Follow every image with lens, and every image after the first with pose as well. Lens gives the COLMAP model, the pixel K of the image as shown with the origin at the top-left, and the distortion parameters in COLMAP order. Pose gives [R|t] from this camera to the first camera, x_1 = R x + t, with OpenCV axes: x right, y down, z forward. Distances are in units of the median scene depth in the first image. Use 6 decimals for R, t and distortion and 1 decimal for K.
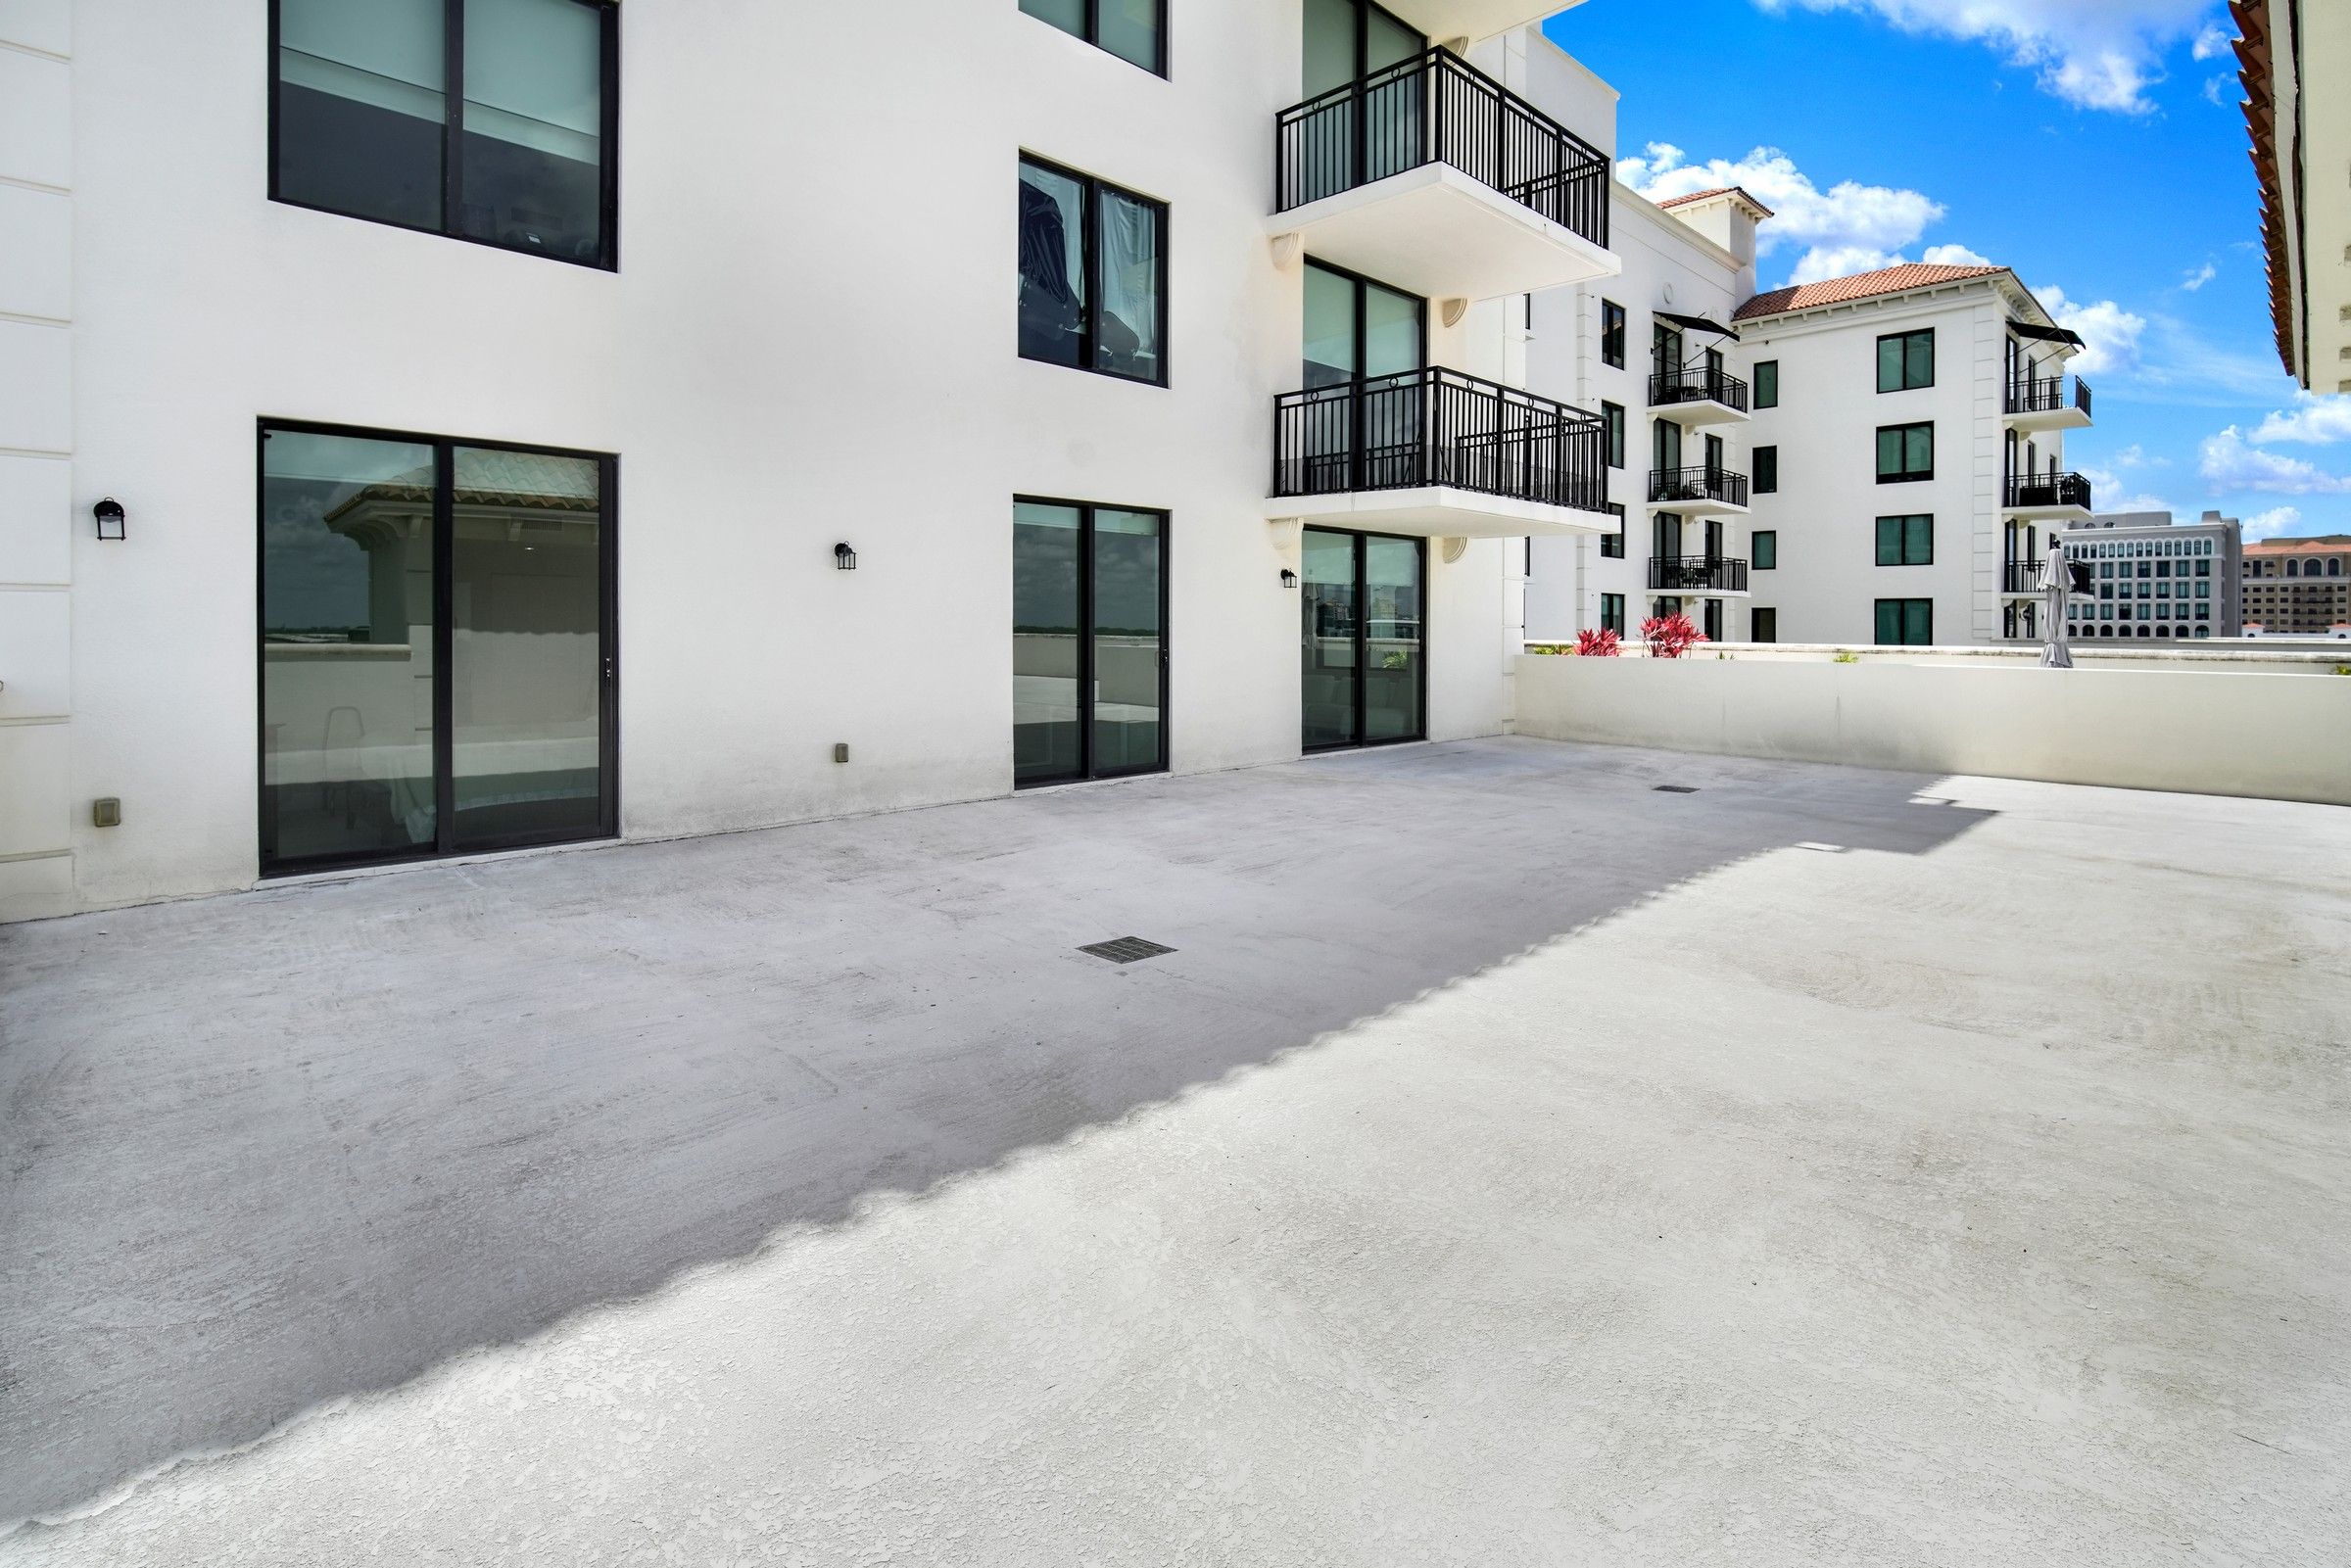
lens RADIAL K [[1039.8, 0, 1169.6], [0, 1039.8, 760.4], [0, 0, 1]] dist [-0.004482, -0.000097]
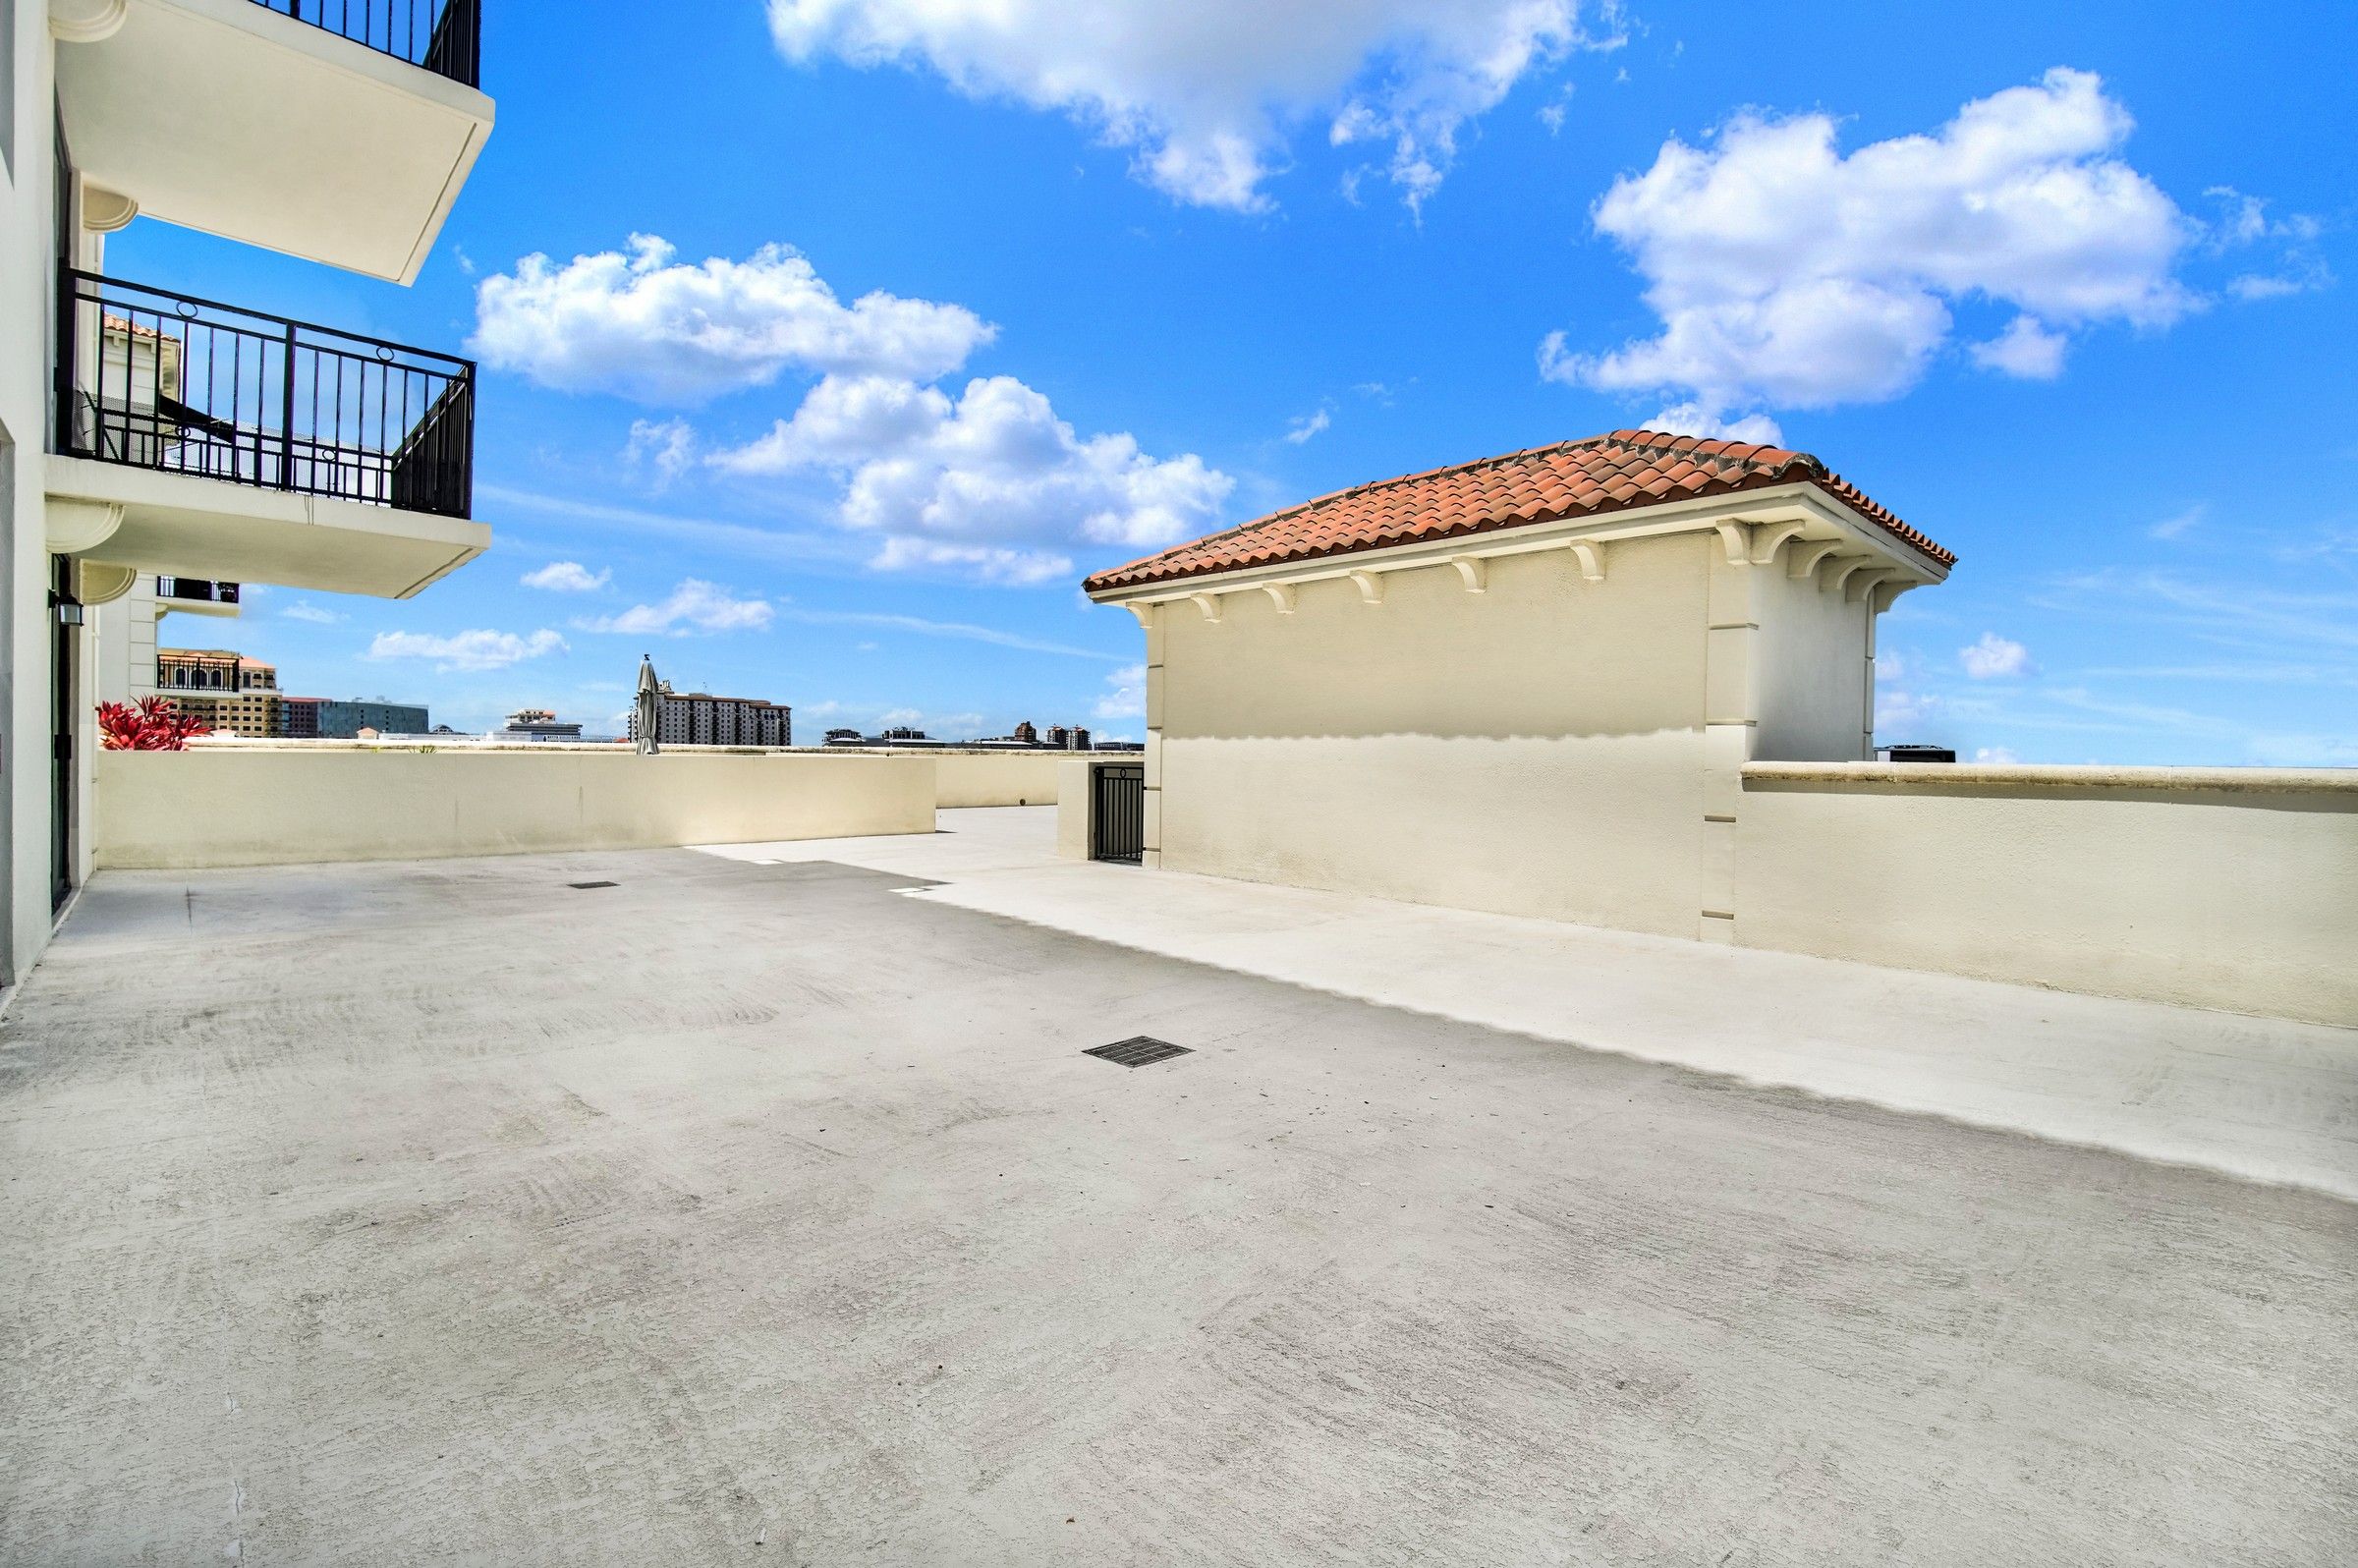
lens RADIAL K [[1042.9, 0, 1173.1], [0, 1042.9, 760.4], [0, 0, 1]] dist [-0.004482, -0.000097]
pose [[0.027783, -0.010037, 0.999564, -1.995525], [0.110693, 0.993831, 0.006903, -0.156161], [-0.993466, 0.110453, 0.028722, 1.934083]]
